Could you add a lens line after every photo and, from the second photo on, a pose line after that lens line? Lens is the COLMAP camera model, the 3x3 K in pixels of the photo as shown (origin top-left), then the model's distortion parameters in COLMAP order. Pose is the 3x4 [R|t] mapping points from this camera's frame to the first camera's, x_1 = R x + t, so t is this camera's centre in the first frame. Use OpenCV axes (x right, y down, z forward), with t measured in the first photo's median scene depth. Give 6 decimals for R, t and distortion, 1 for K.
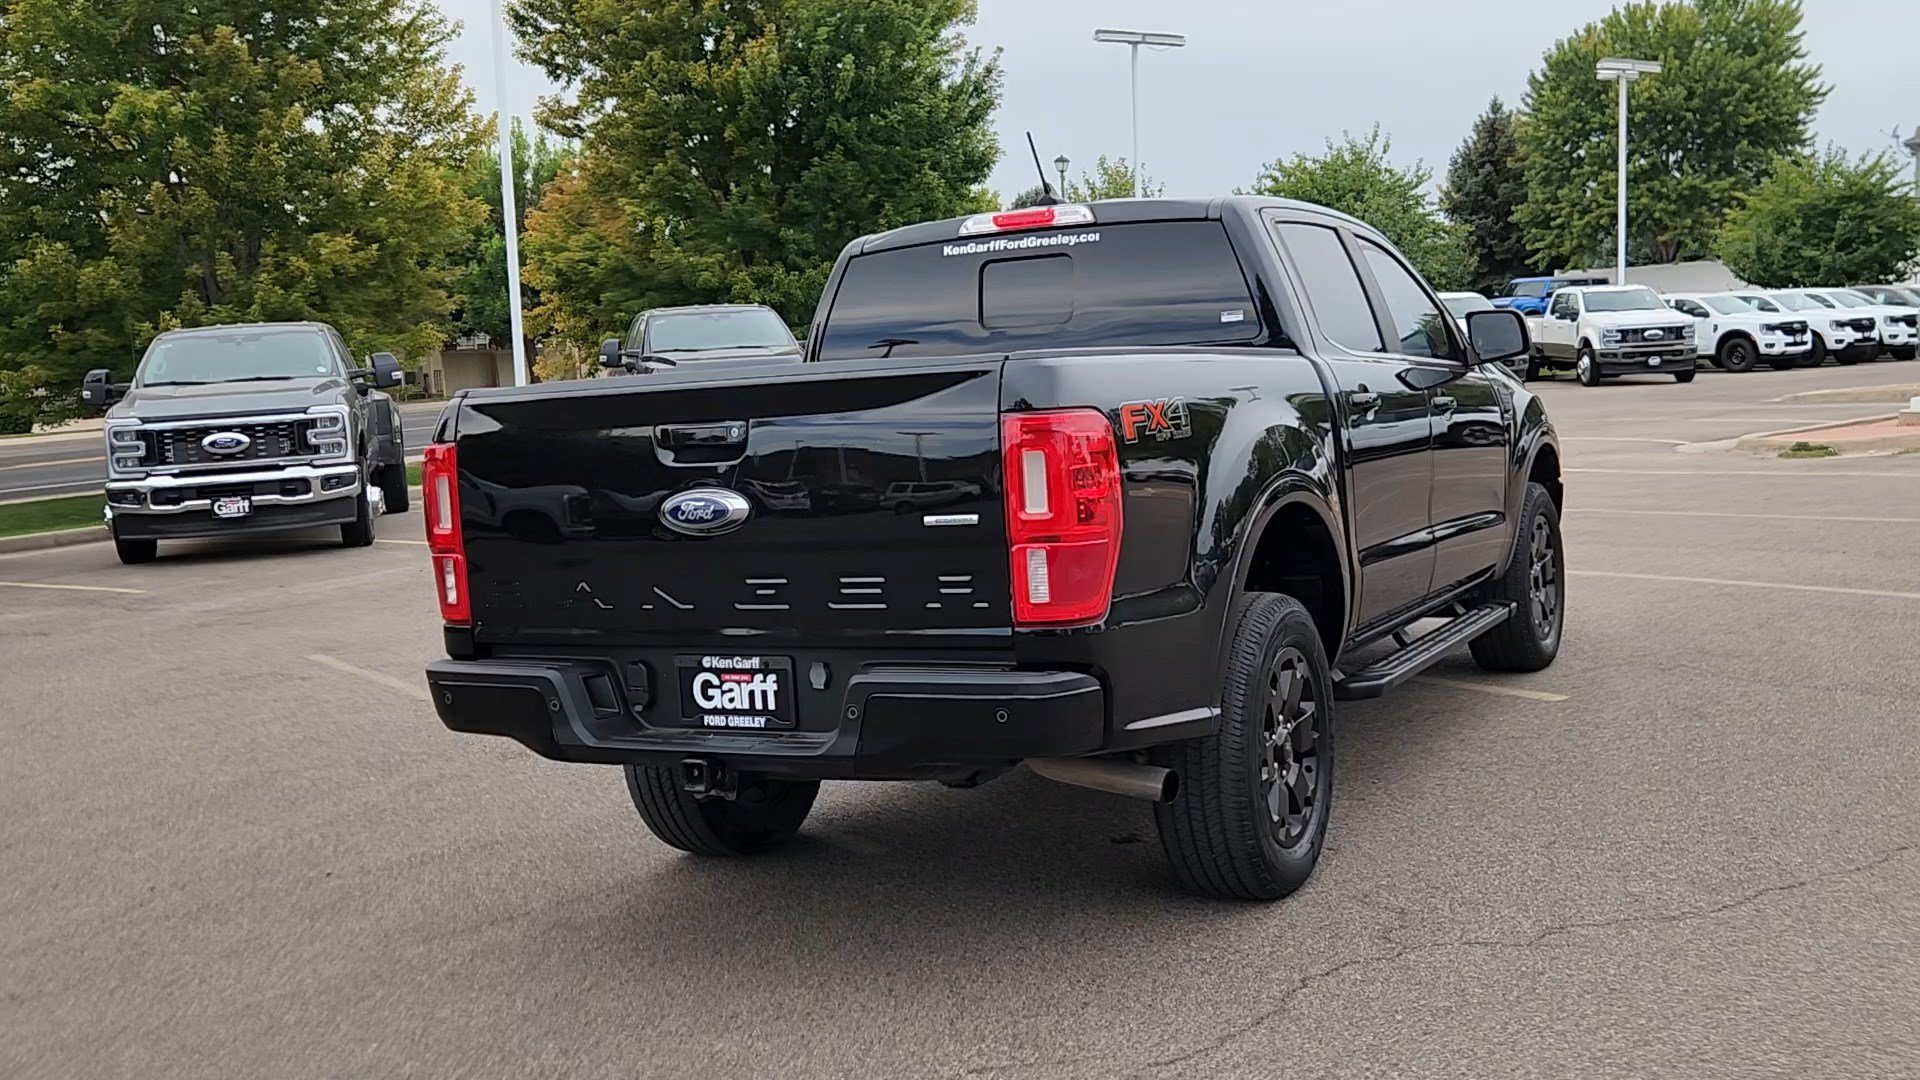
lens RADIAL K [[1895.7, 0, 945.7], [0, 1895.7, 553.9], [0, 0, 1]] dist [0.025441, 0.000000]
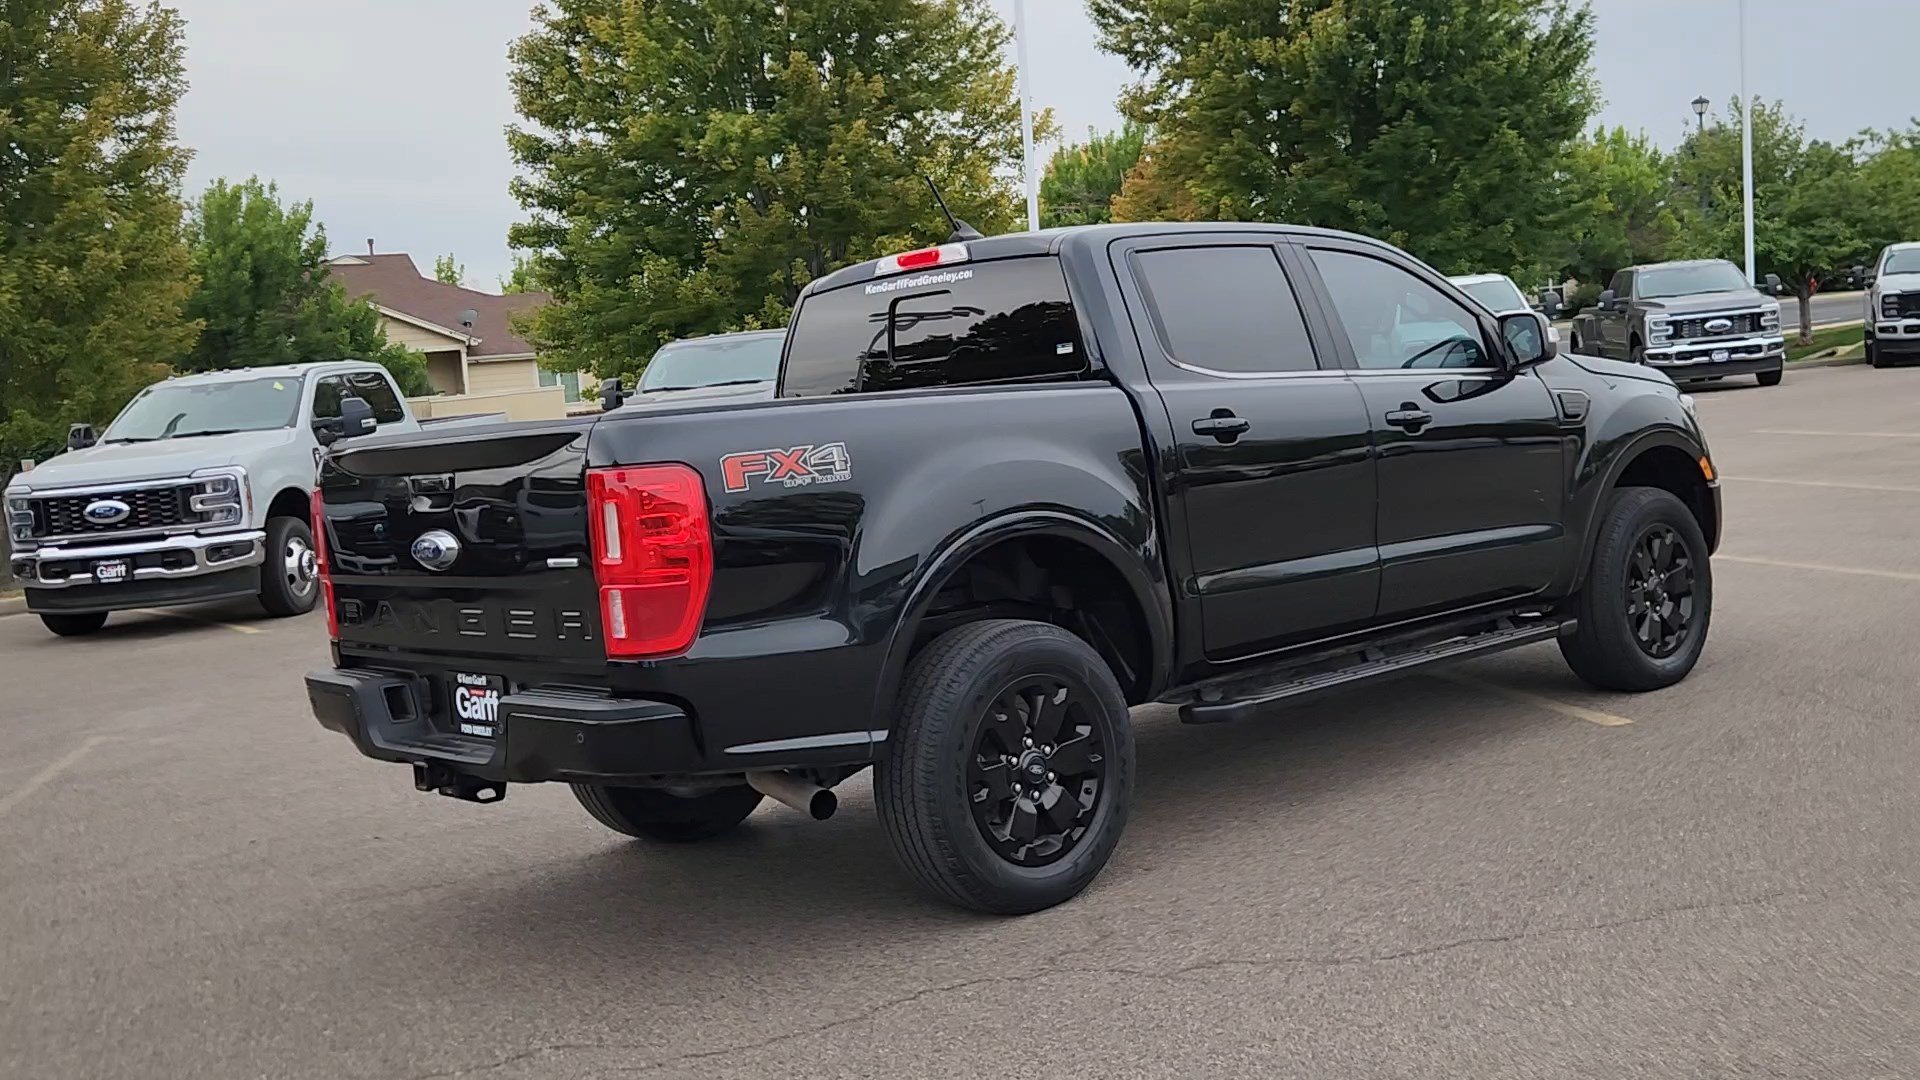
lens RADIAL K [[1895.7, 0, 948.6], [0, 1895.7, 554.8], [0, 0, 1]] dist [0.025441, 0.000000]
pose [[0.938157, 0.004290, -0.346182, 0.151795], [0.001409, 0.999868, 0.016209, -0.010135], [0.346206, -0.015694, 0.938027, 0.003307]]
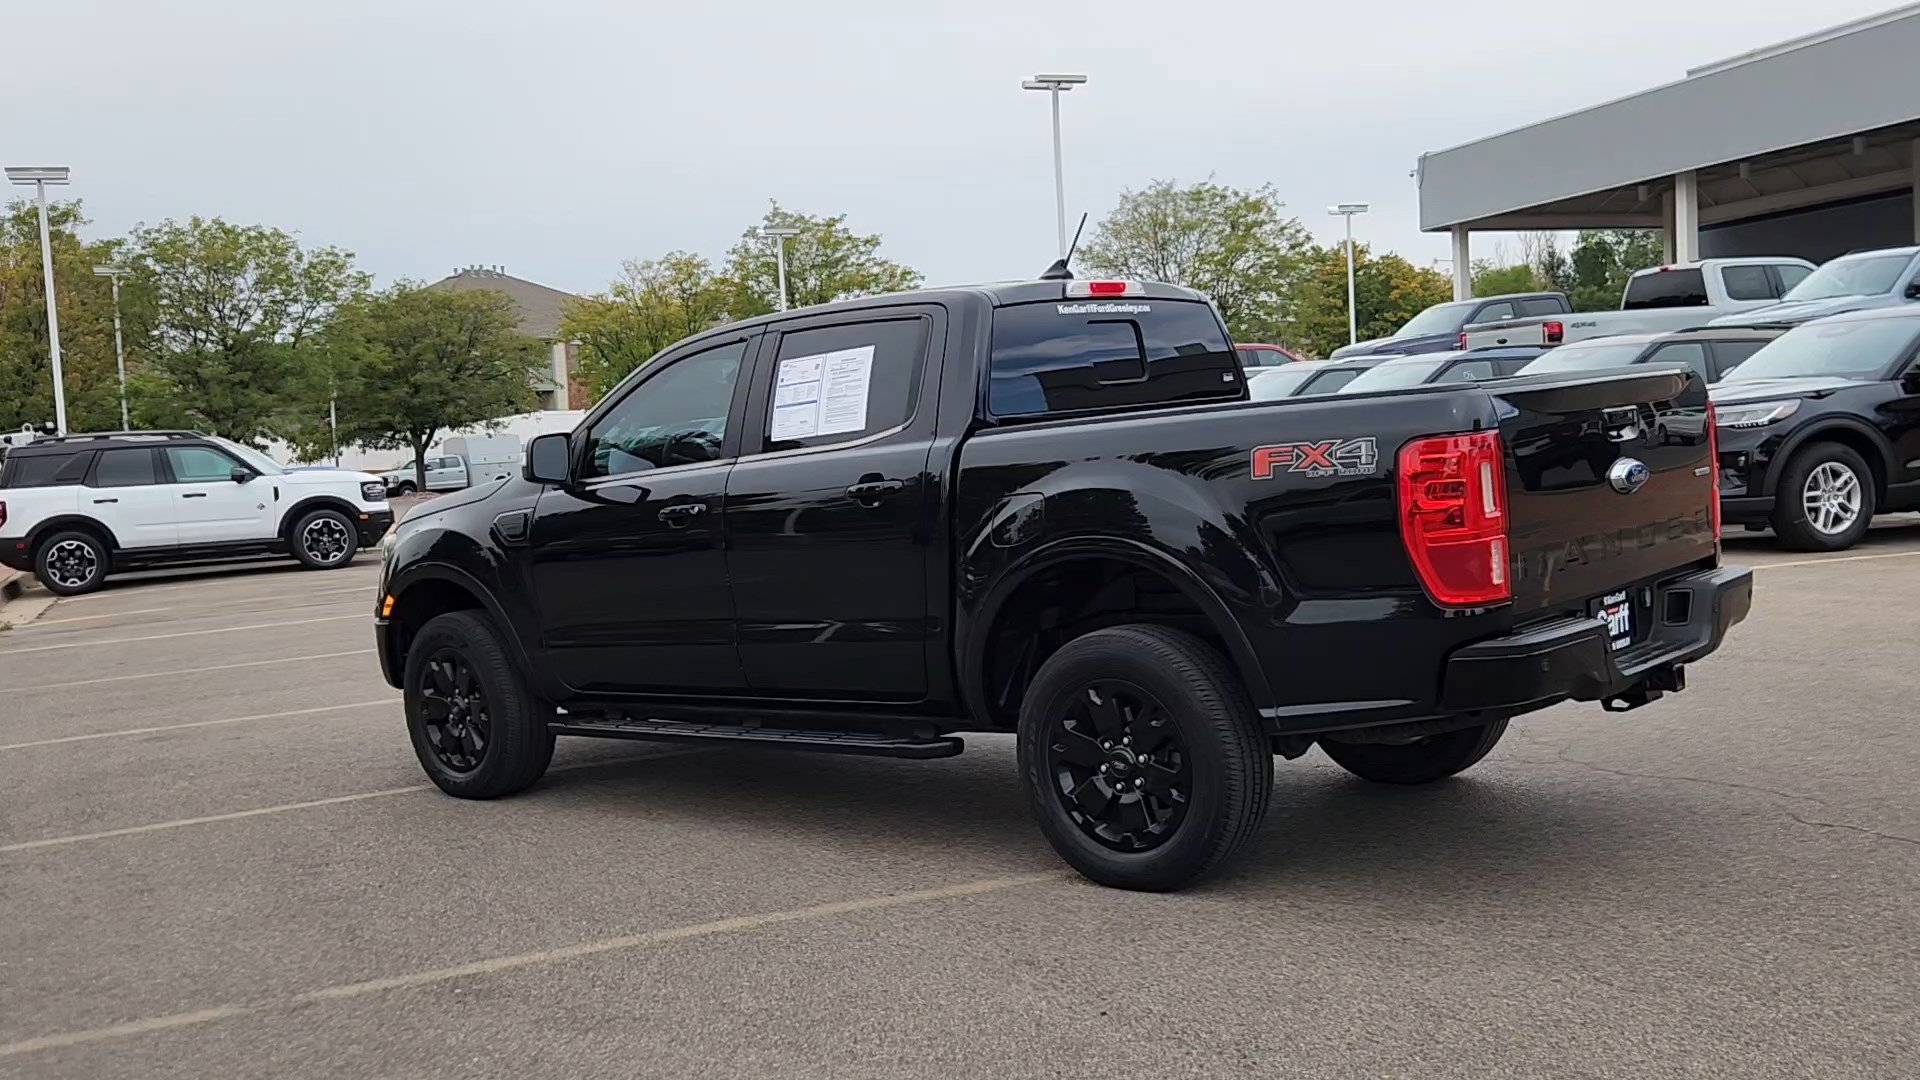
lens RADIAL K [[1895.7, 0, 940.0], [0, 1895.7, 544.9], [0, 0, 1]] dist [0.025441, 0.000000]
pose [[0.235620, -0.021892, 0.971599, -0.392505], [0.154416, 0.987889, -0.015187, -0.007664], [-0.959499, 0.153609, 0.236147, 0.304195]]
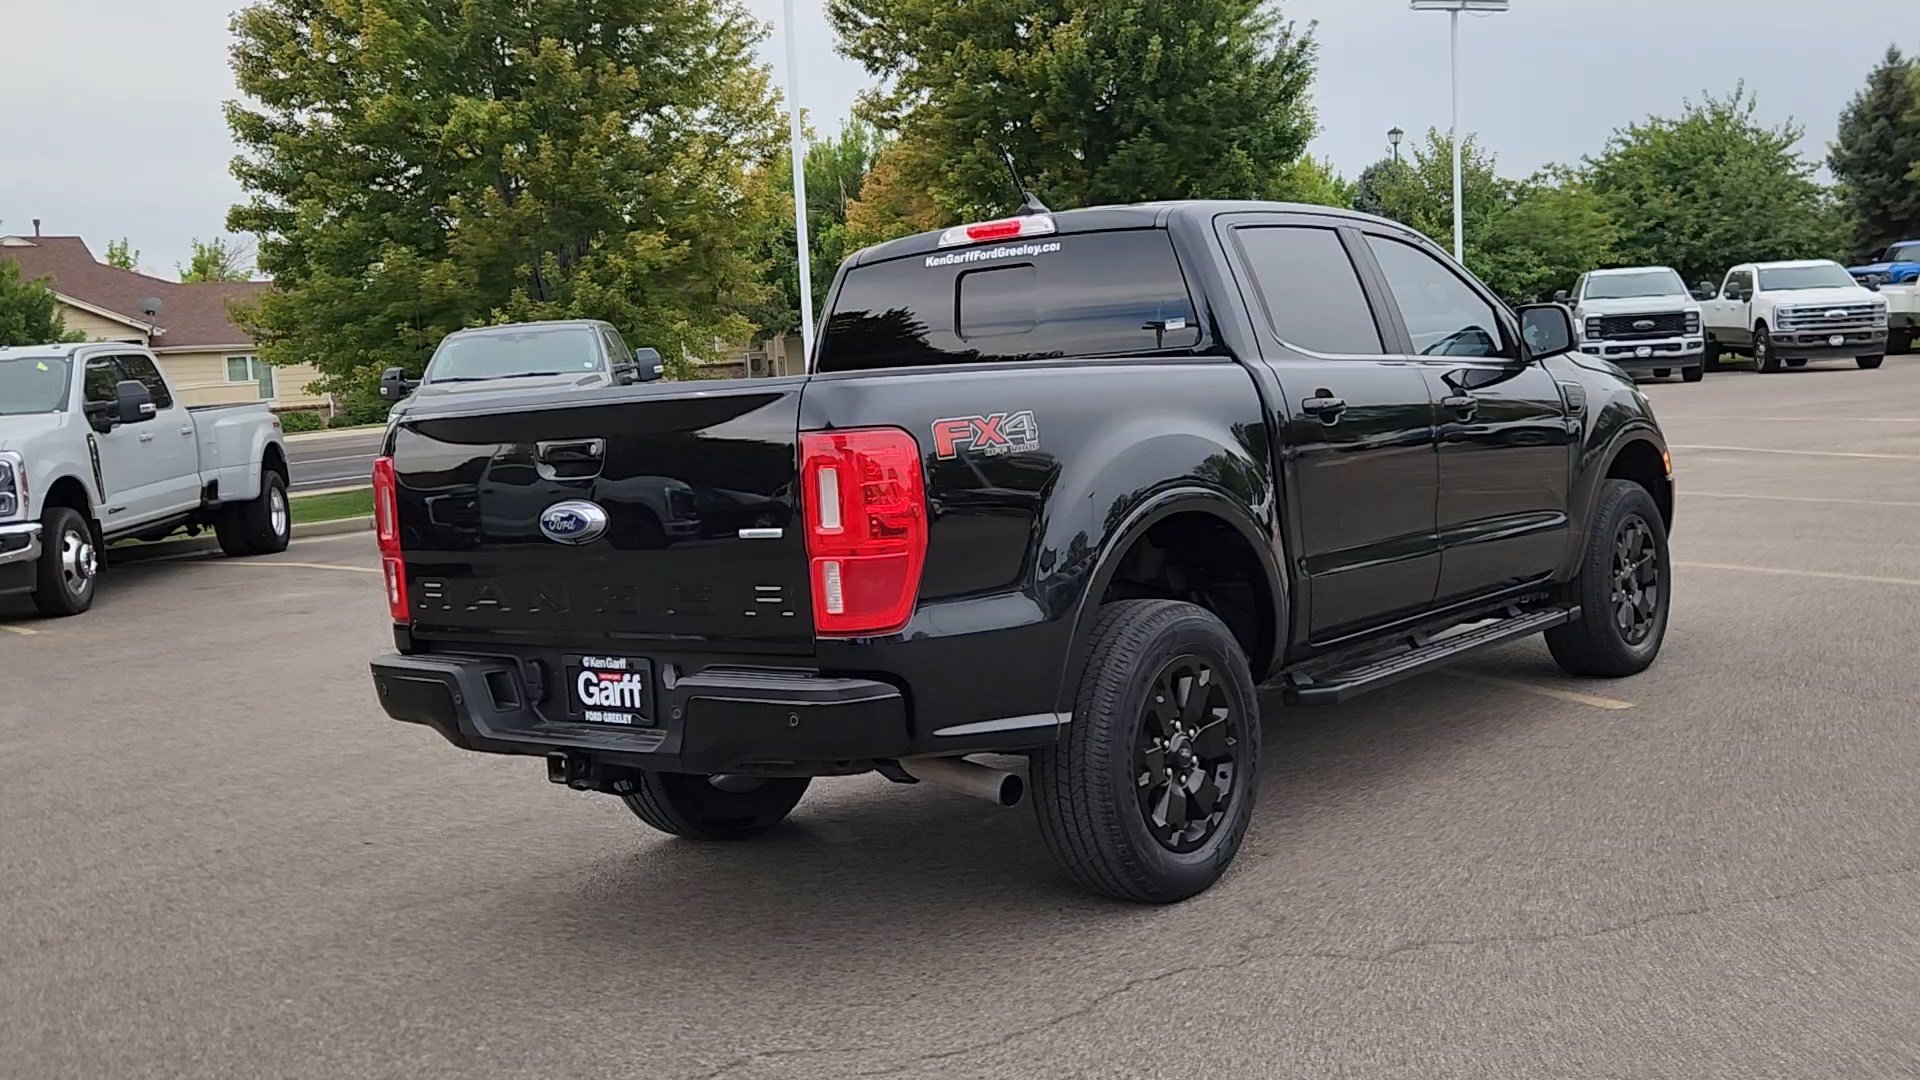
lens RADIAL K [[1895.7, 0, 947.0], [0, 1895.7, 556.2], [0, 0, 1]] dist [0.025441, 0.000000]
pose [[0.982217, 0.007148, -0.187613, 0.075066], [-0.004909, 0.999911, 0.012396, -0.004652], [0.187685, -0.011255, 0.982165, -0.004714]]
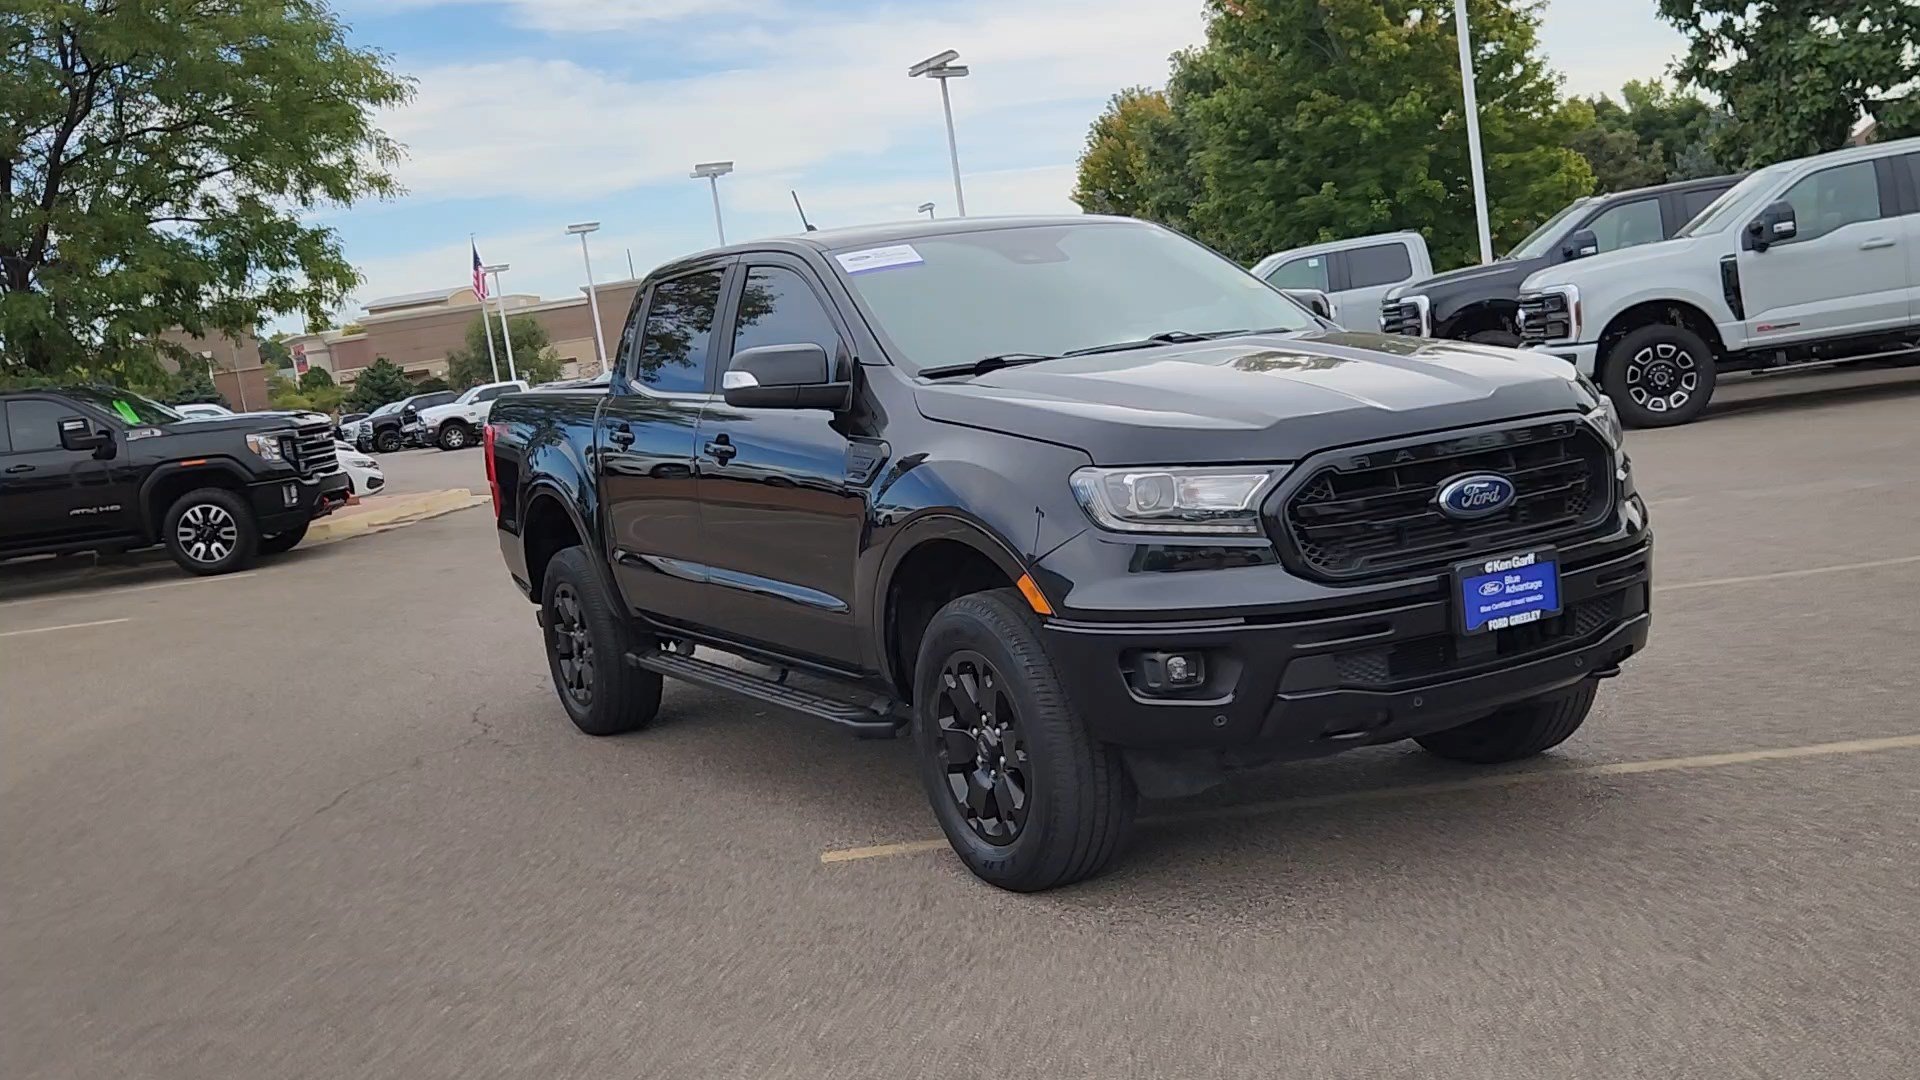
lens RADIAL K [[1895.7, 0, 943.2], [0, 1895.7, 554.6], [0, 0, 1]] dist [0.025441, 0.000000]
pose [[-0.528318, 0.217061, -0.820832, 0.403083], [0.064871, 0.974263, 0.215880, -0.091413], [0.846565, 0.060805, -0.528801, 0.646381]]
